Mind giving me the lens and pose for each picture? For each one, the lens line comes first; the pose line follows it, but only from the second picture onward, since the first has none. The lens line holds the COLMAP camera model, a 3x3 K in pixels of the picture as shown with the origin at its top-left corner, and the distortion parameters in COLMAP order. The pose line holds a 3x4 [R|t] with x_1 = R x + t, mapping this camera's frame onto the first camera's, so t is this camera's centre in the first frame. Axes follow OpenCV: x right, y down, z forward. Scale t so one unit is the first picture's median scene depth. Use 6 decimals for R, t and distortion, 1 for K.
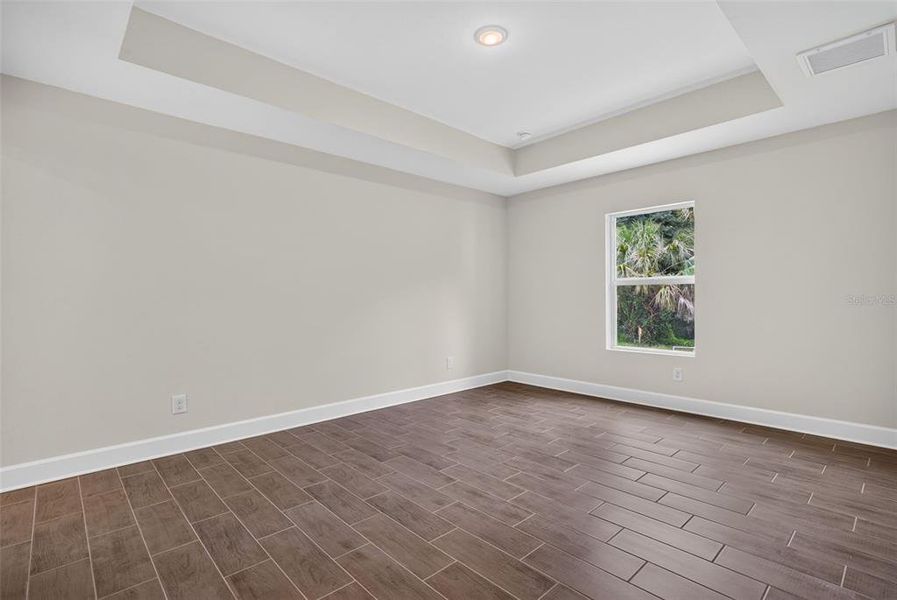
lens RADIAL K [[414.9, 0, 446.9], [0, 414.9, 303.2], [0, 0, 1]] dist [0.004483, 0.001516]
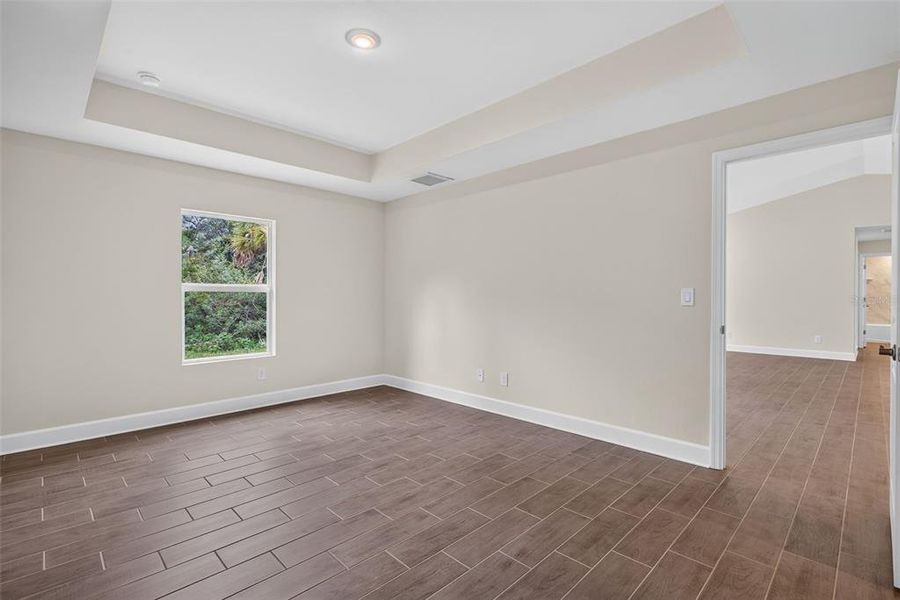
lens RADIAL K [[416.3, 0, 446.4], [0, 416.3, 305.8], [0, 0, 1]] dist [0.004483, 0.001516]
pose [[-0.010918, -0.018608, 0.999767, -0.726045], [0.014868, 0.999713, 0.018769, -0.031087], [-0.999830, 0.015069, -0.010639, 0.682792]]
